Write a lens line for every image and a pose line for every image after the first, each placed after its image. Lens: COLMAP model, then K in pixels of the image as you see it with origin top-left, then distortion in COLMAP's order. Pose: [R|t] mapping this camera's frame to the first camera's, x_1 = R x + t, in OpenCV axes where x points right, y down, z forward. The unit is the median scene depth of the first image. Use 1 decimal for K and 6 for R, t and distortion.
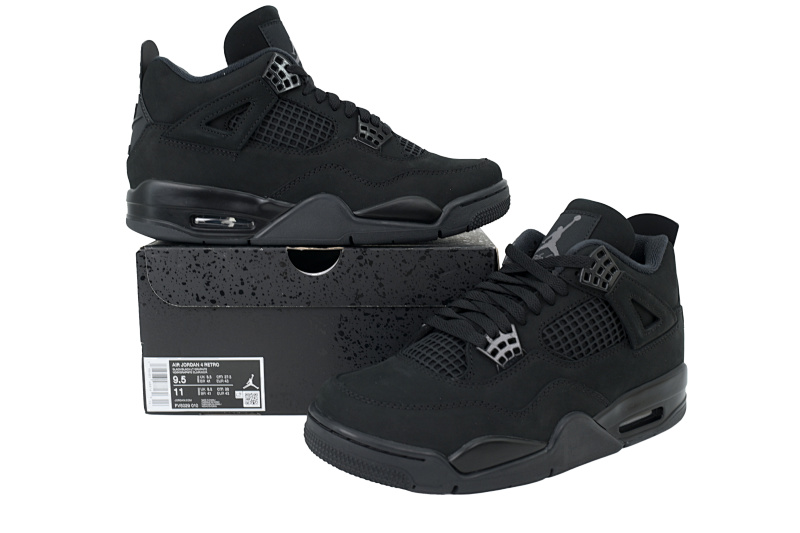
lens RADIAL K [[805.1, 0, 396.9], [0, 805.1, 264.9], [0, 0, 1]] dist [0.063283, 0.000000]
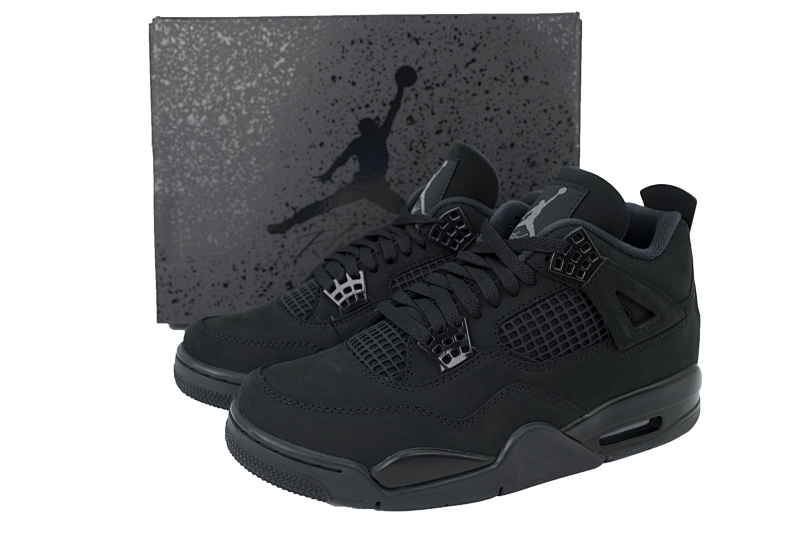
lens RADIAL K [[805.1, 0, 402.0], [0, 805.1, 270.6], [0, 0, 1]] dist [0.063283, 0.000000]
pose [[0.988090, 0.036929, -0.149380, 0.197996], [-0.025235, 0.996520, 0.079436, -0.040115], [0.151793, -0.074721, 0.985584, 0.150371]]
